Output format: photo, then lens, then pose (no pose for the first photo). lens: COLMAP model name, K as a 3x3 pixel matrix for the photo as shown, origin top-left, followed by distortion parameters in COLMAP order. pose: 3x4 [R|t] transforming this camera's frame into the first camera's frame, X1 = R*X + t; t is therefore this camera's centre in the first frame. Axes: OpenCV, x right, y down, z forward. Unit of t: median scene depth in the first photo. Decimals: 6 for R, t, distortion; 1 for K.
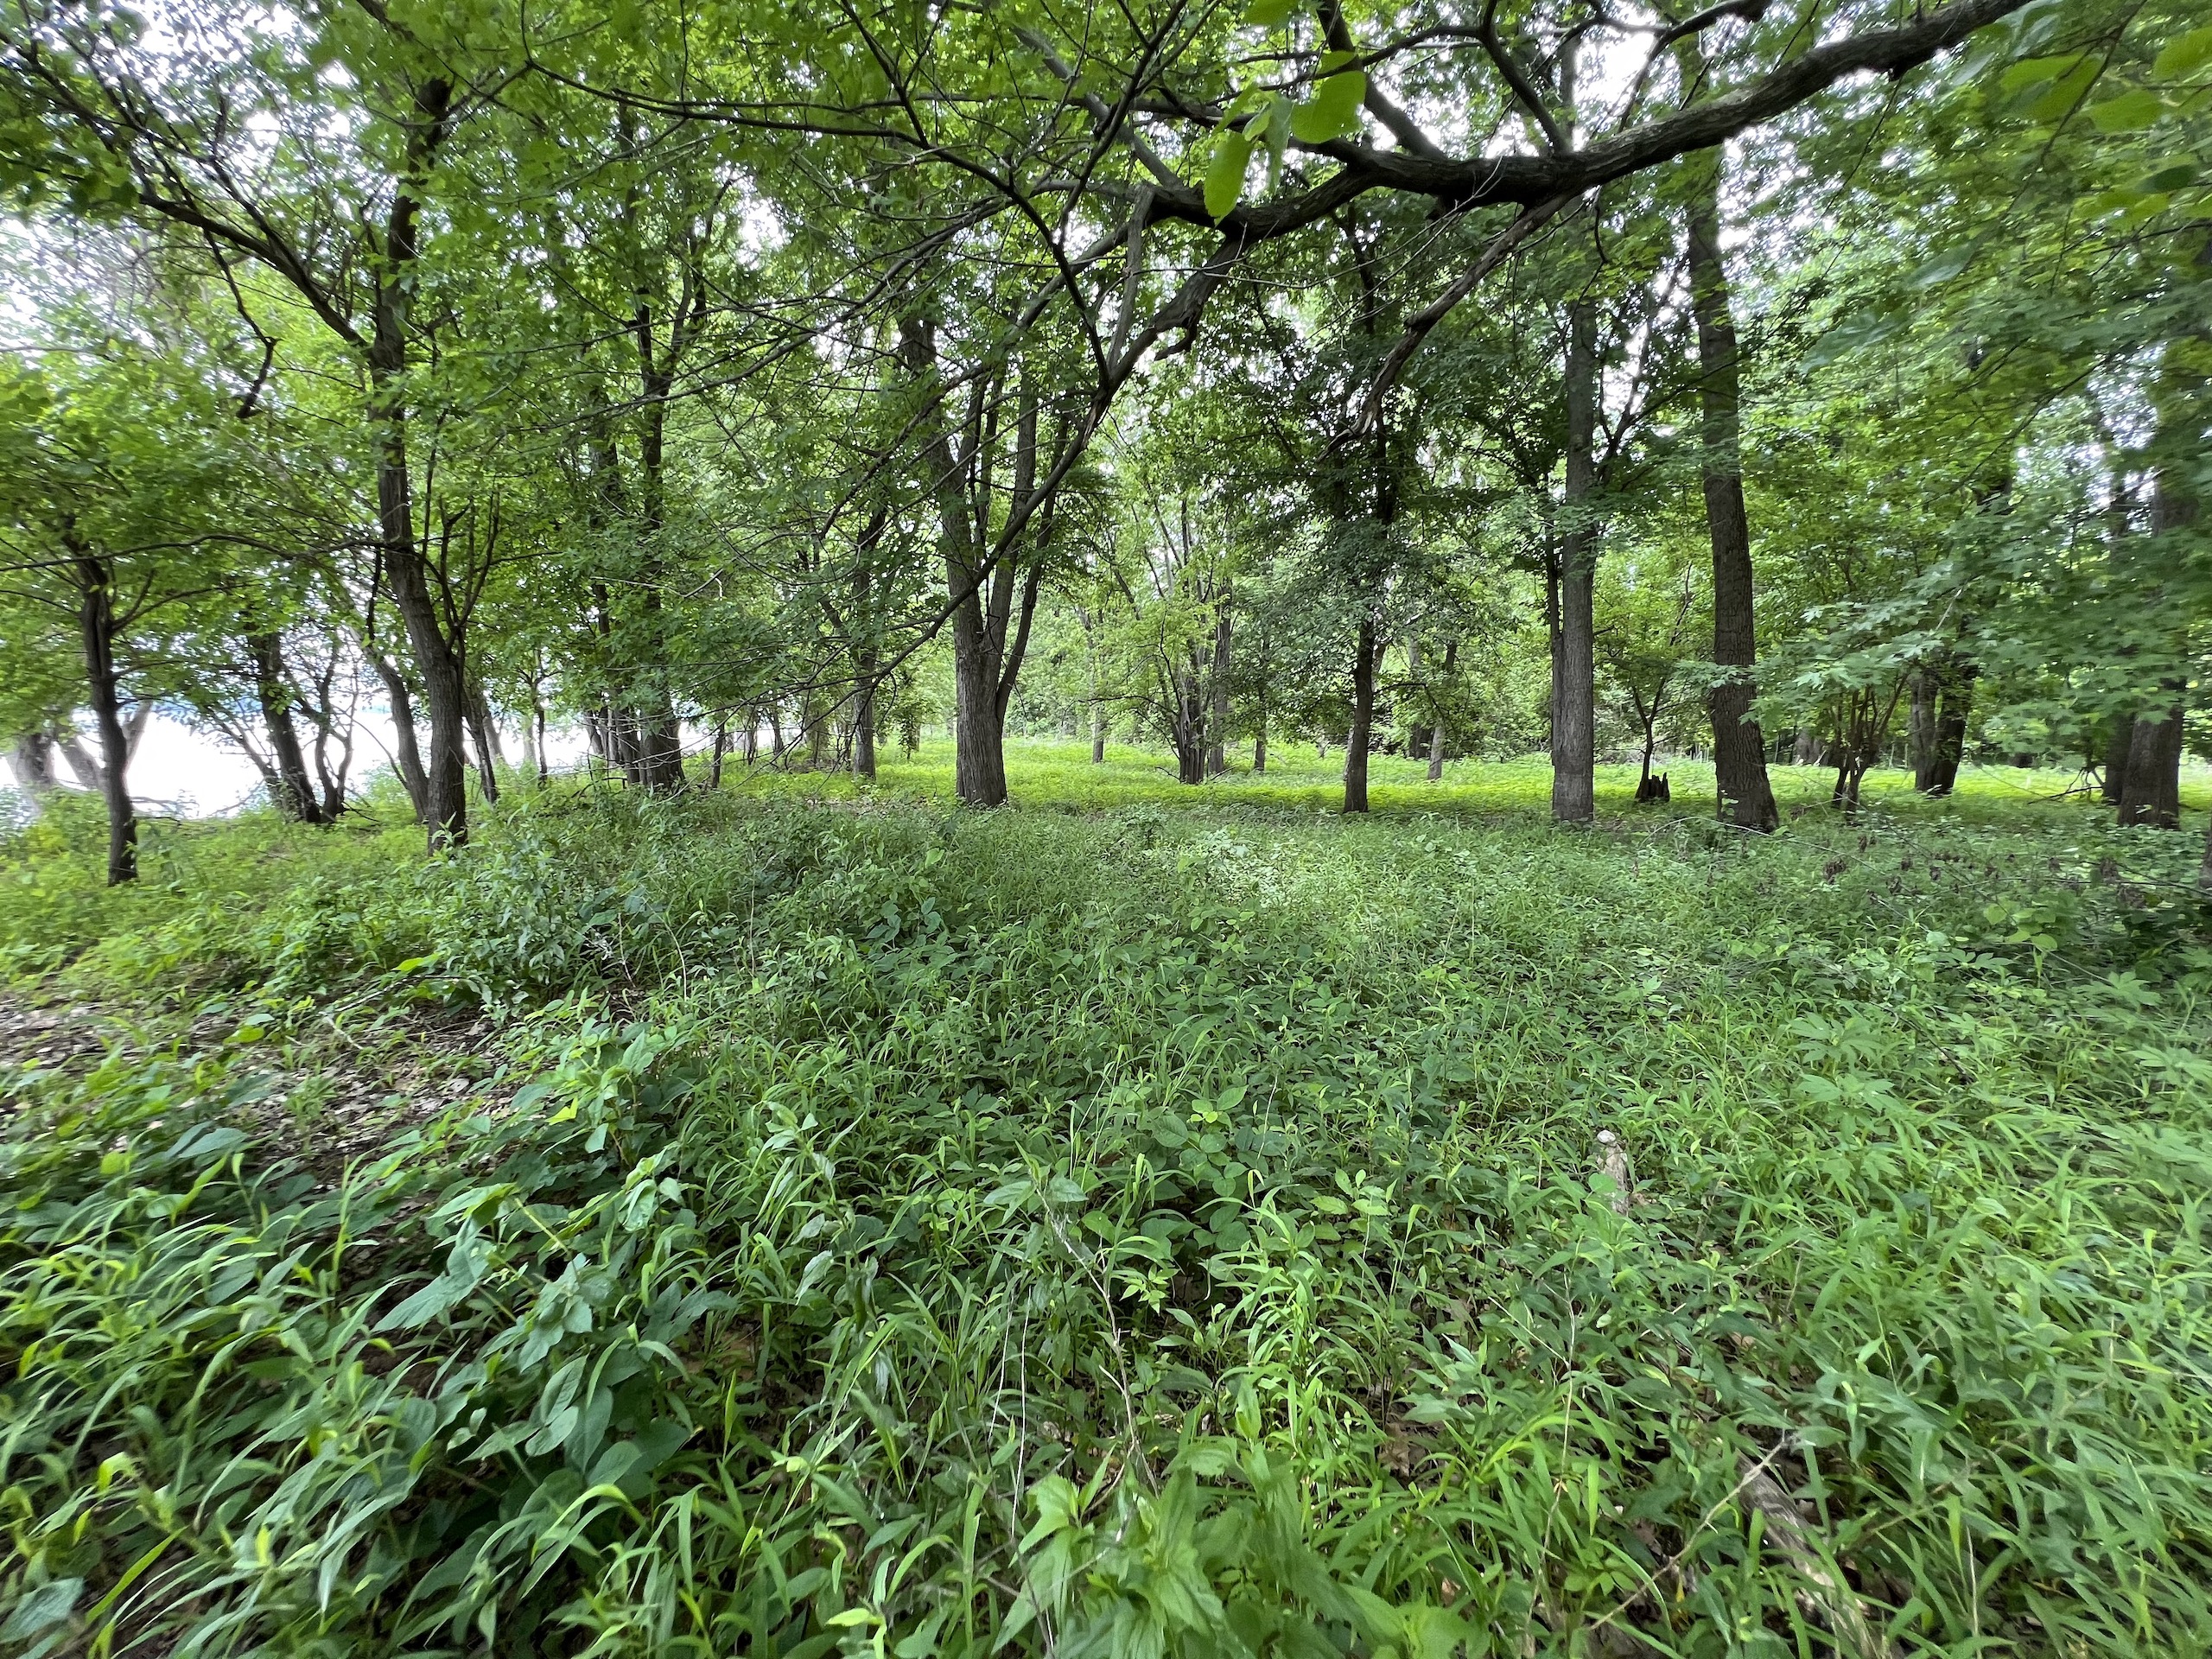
lens RADIAL K [[872.6, 0, 1106.0], [0, 872.6, 829.5], [0, 0, 1]] dist [-0.003915, -0.000268]
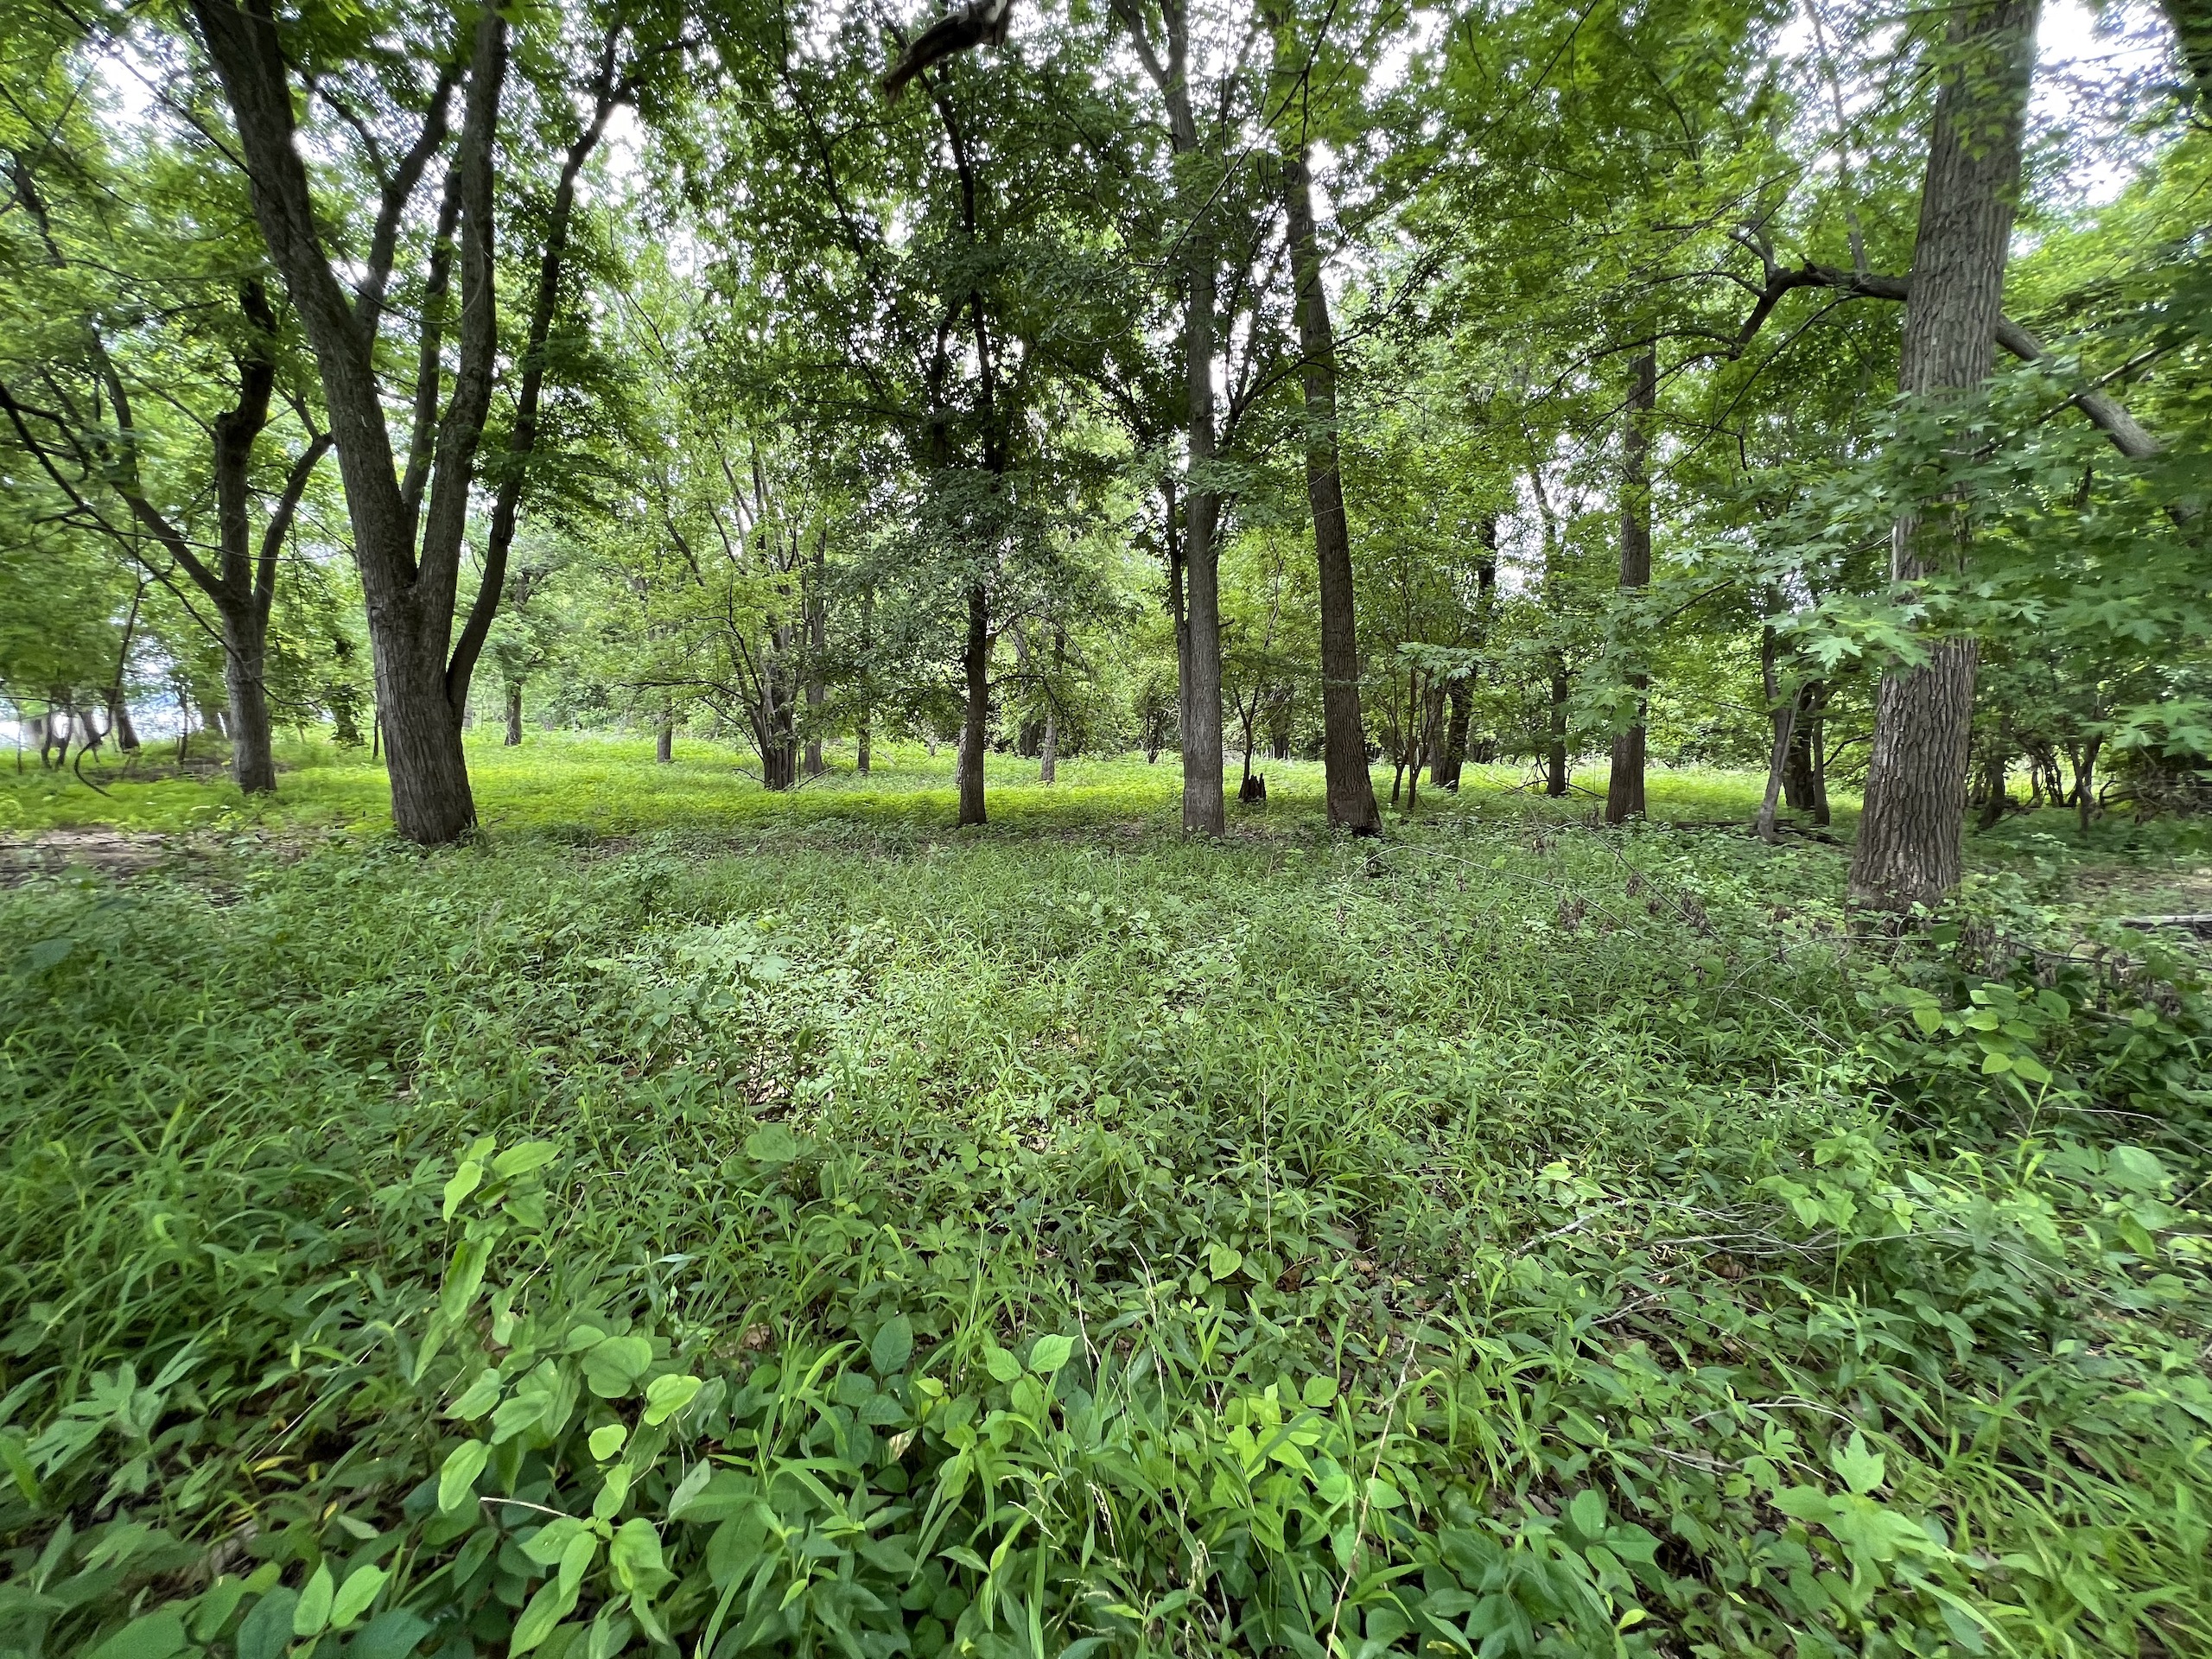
lens RADIAL K [[872.6, 0, 1106.0], [0, 872.6, 829.5], [0, 0, 1]] dist [-0.003915, -0.000268]
pose [[0.906137, -0.036014, 0.421449, 0.040638], [0.034143, 0.999345, 0.011987, -0.018271], [-0.421605, 0.003528, 0.906773, 0.155474]]
